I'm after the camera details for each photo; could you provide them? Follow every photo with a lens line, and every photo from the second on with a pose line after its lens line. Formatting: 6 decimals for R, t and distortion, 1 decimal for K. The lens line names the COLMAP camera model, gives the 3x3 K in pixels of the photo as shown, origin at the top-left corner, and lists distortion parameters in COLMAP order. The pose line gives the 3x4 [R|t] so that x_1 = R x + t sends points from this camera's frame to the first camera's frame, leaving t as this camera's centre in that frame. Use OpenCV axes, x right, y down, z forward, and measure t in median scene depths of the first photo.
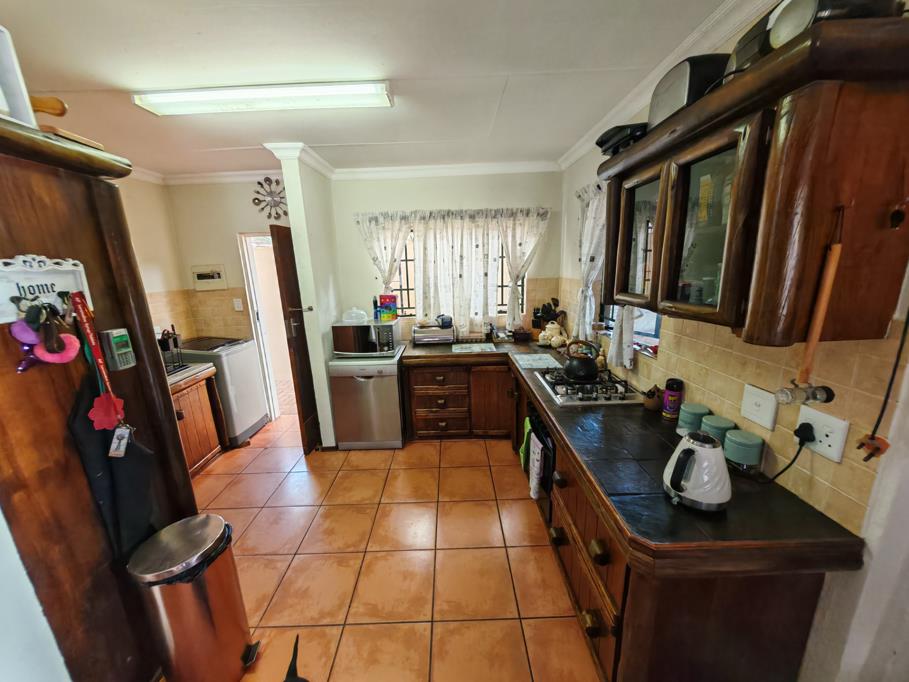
lens RADIAL K [[340.2, 0, 452.9], [0, 340.2, 344.2], [0, 0, 1]] dist [-0.000552, 0.000088]
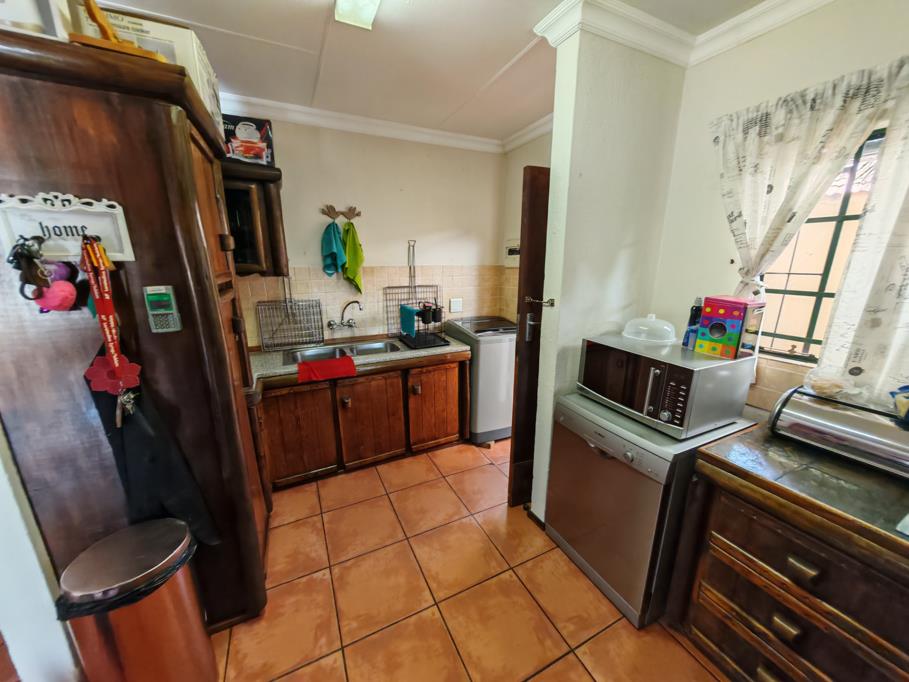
lens RADIAL K [[340.2, 0, 452.9], [0, 340.2, 344.2], [0, 0, 1]] dist [-0.000552, 0.000088]
pose [[0.428790, 0.251309, -0.867746, 0.047162], [-0.224340, 0.960062, 0.167189, -0.087201], [0.875106, 0.122982, 0.468044, 0.518582]]
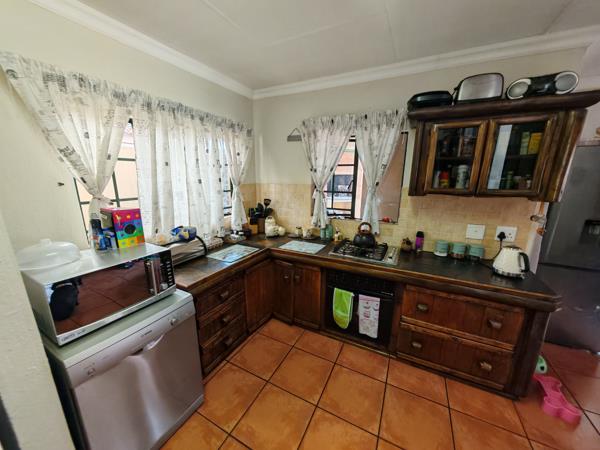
lens RADIAL K [[224.6, 0, 299.0], [0, 224.6, 227.1], [0, 0, 1]] dist [-0.000552, 0.000088]
pose [[0.461653, -0.167690, 0.871067, -0.429167], [0.183873, 0.978732, 0.090966, -0.091071], [-0.867795, 0.118171, 0.482668, 0.520387]]
